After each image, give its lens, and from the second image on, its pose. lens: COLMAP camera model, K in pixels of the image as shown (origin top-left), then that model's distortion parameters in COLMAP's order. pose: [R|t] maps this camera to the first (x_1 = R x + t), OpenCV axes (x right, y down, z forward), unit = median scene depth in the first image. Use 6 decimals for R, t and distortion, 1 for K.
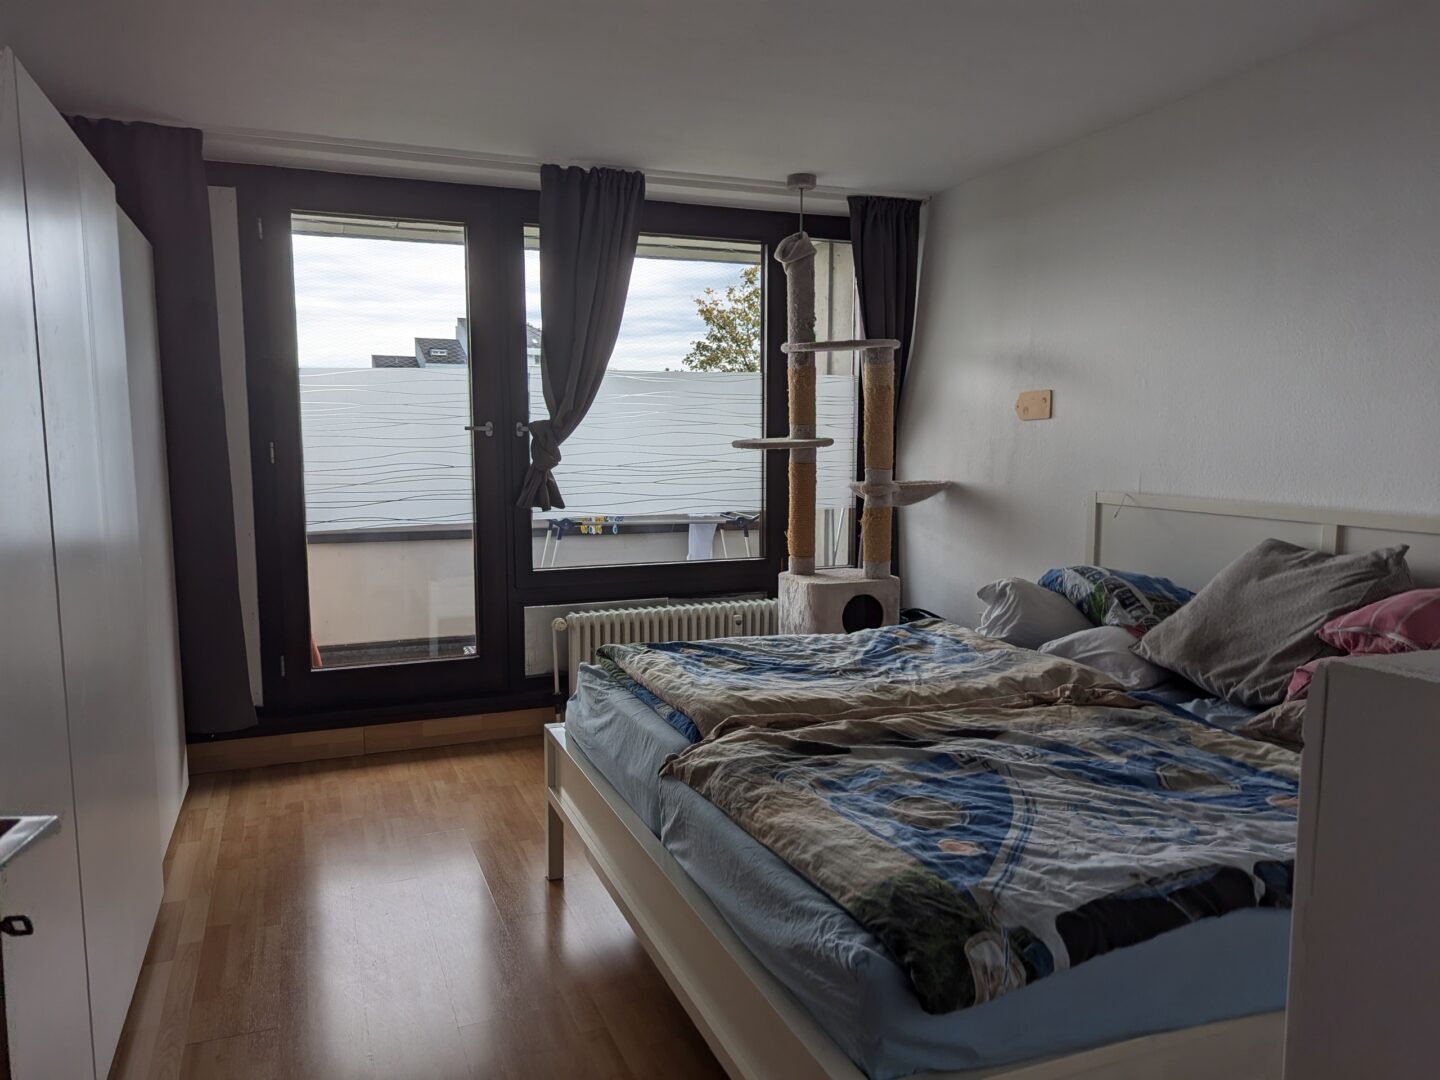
lens RADIAL K [[1005.7, 0, 720.0], [0, 1005.7, 540.0], [0, 0, 1]] dist [0.040797, -0.001105]
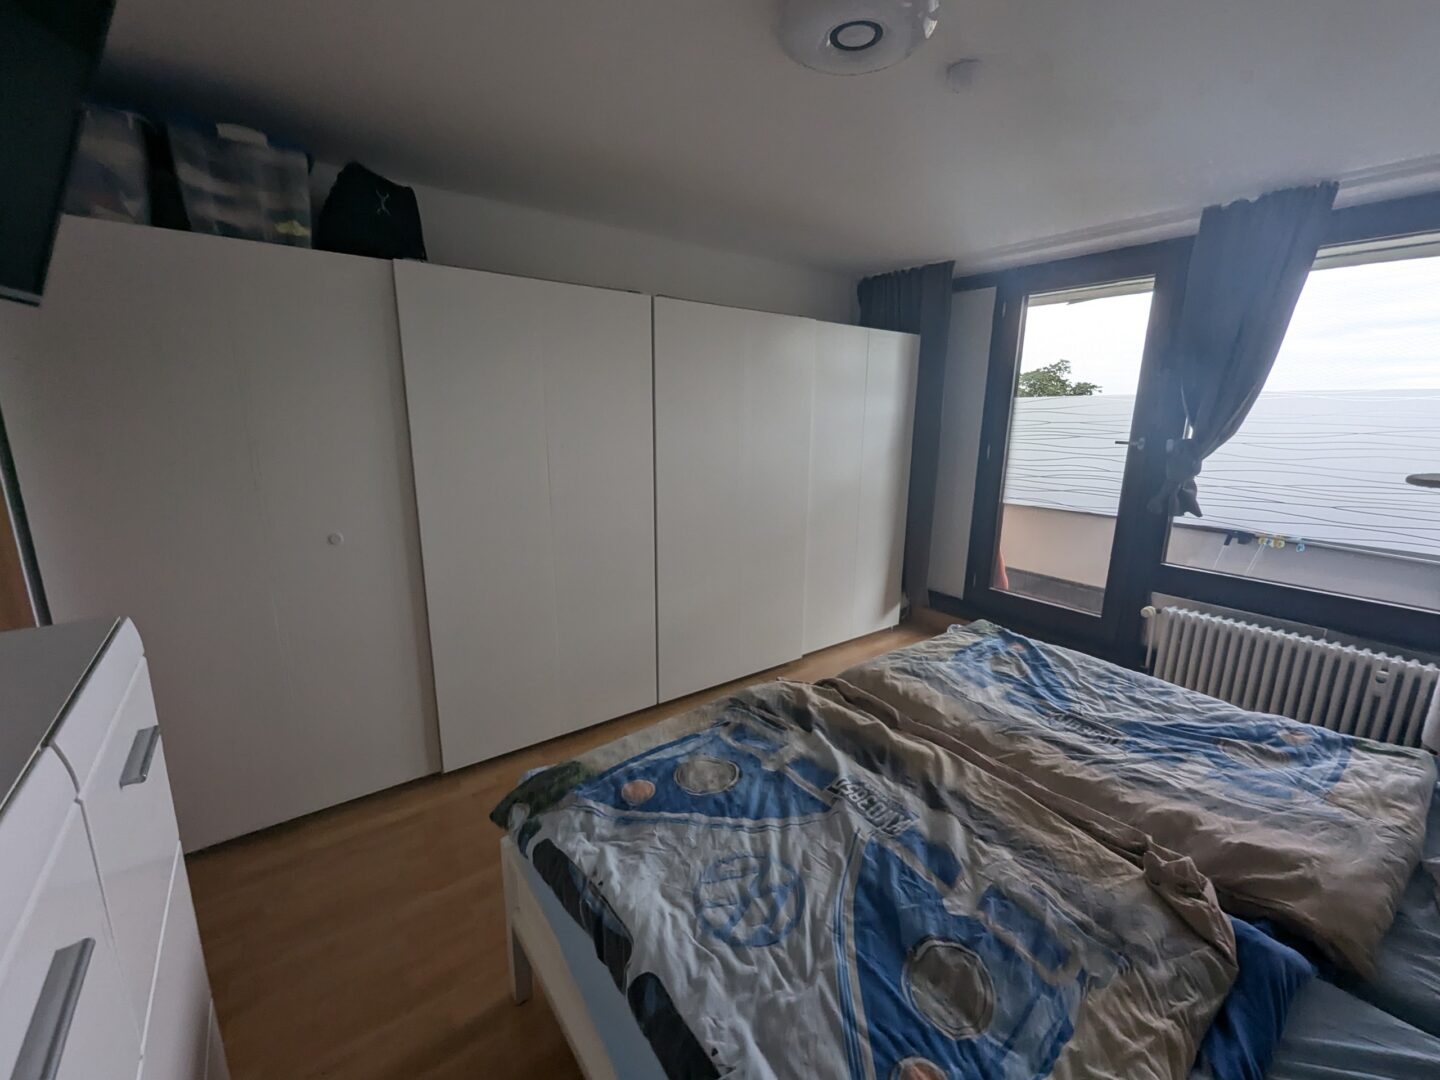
lens RADIAL K [[611.8, 0, 720.2], [0, 611.8, 515.3], [0, 0, 1]] dist [-0.000466, -0.000152]
pose [[0.260809, 0.170926, -0.950138, 0.379894], [-0.115136, 0.982684, 0.145176, -0.074838], [0.958500, 0.071532, 0.275972, 0.324220]]
